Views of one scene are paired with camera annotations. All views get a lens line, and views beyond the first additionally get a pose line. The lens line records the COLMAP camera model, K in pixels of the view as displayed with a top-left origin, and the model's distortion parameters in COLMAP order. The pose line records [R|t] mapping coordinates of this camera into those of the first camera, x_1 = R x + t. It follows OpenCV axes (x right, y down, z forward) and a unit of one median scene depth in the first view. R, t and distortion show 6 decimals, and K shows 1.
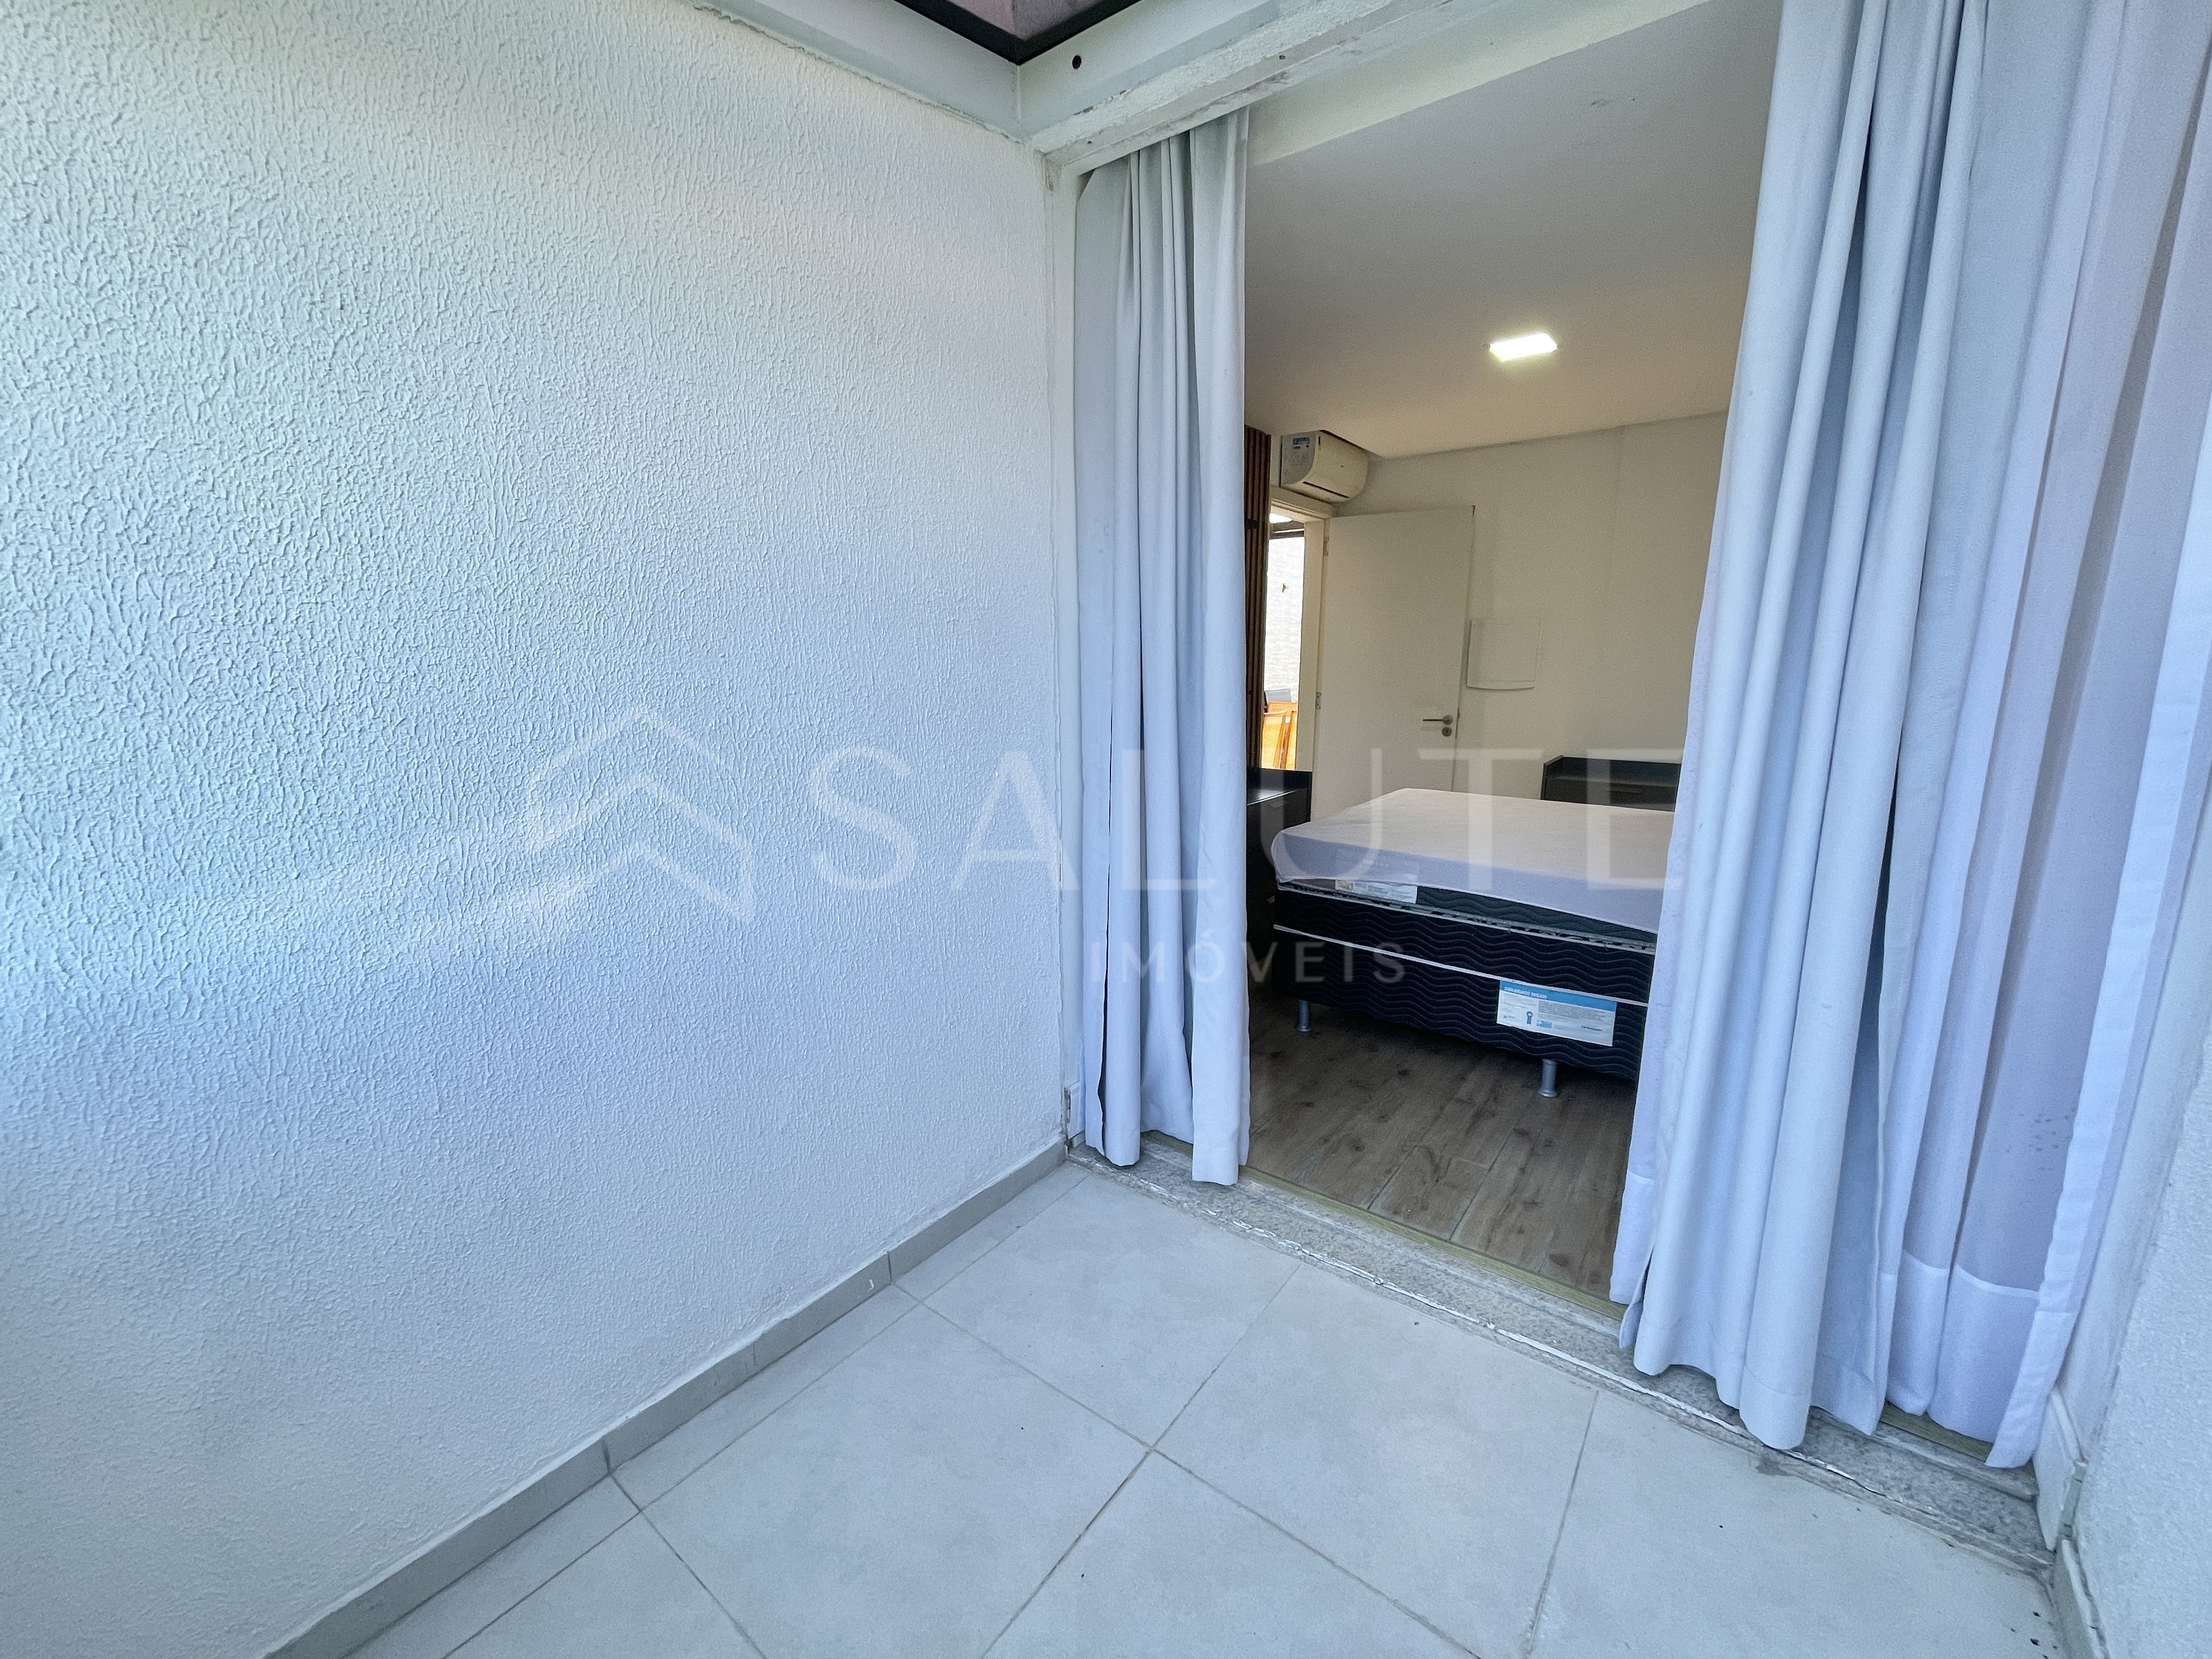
lens RADIAL K [[888.9, 0, 1111.7], [0, 888.9, 835.3], [0, 0, 1]] dist [-0.002539, 0.001654]
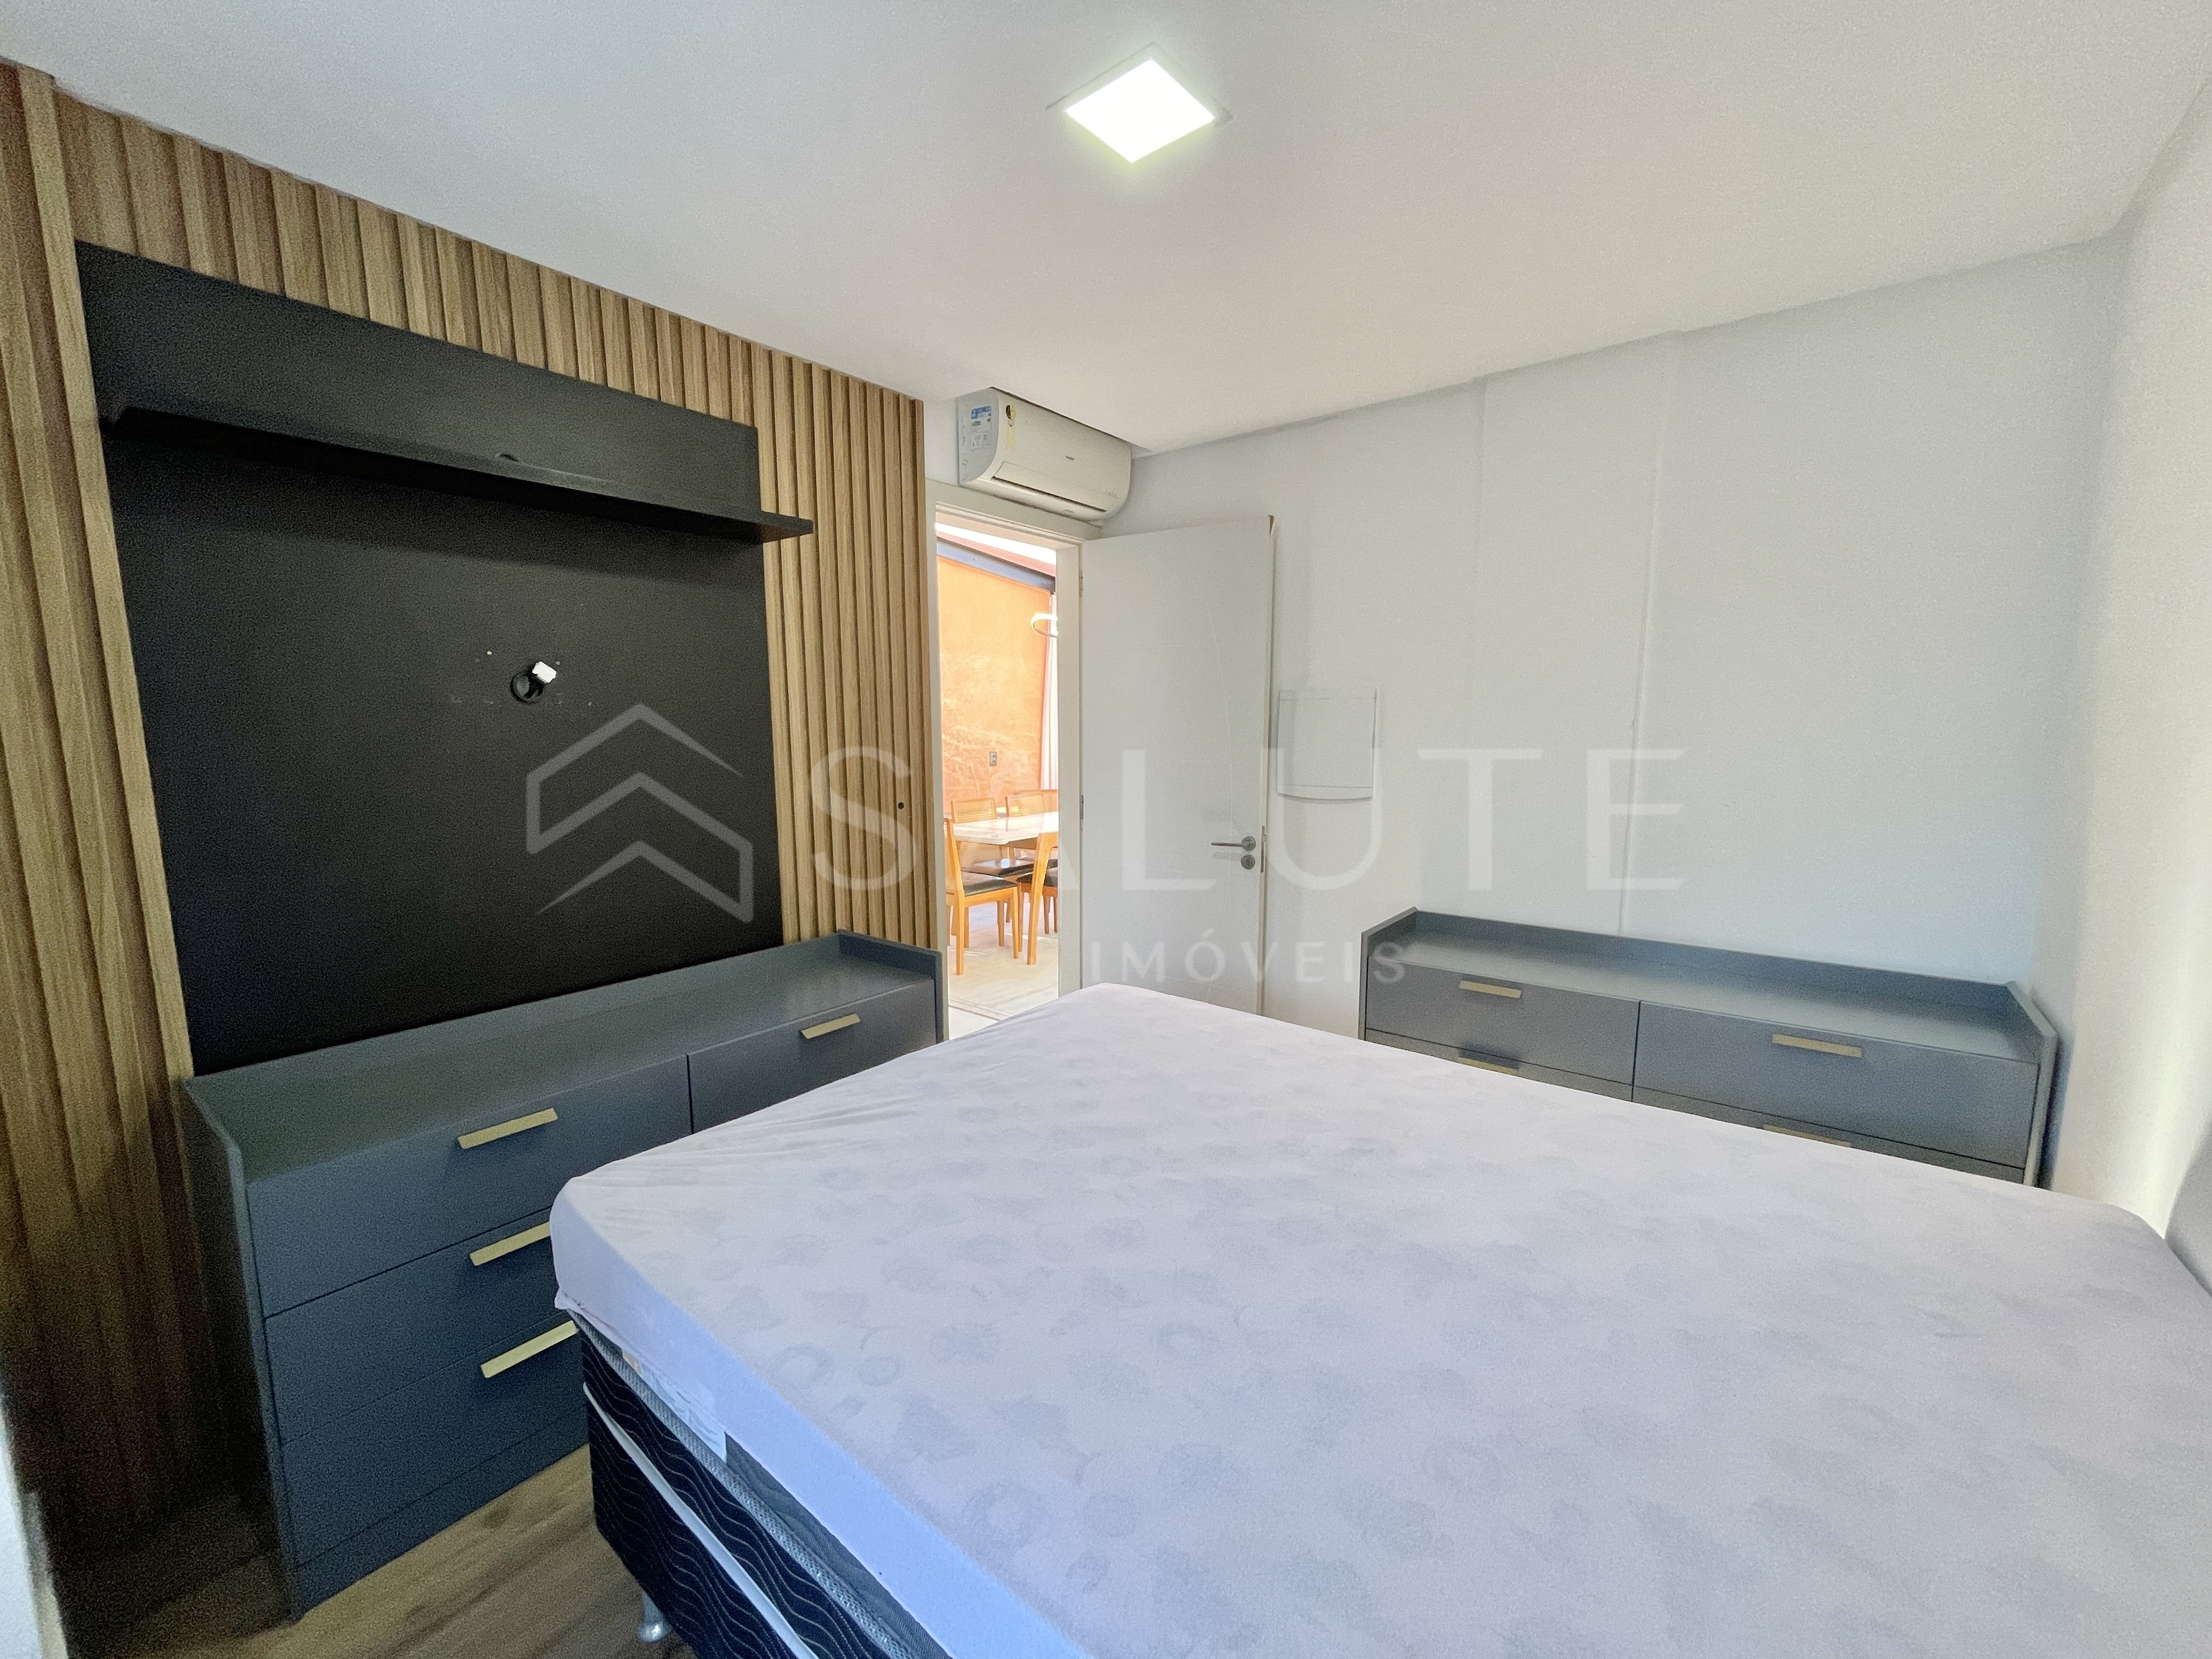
lens RADIAL K [[888.9, 0, 1109.9], [0, 888.9, 838.1], [0, 0, 1]] dist [-0.002539, 0.001654]
pose [[0.999629, 0.006079, -0.026553, 0.296776], [-0.007944, 0.997464, -0.070724, -0.088131], [0.026055, 0.070908, 0.997142, 0.357612]]
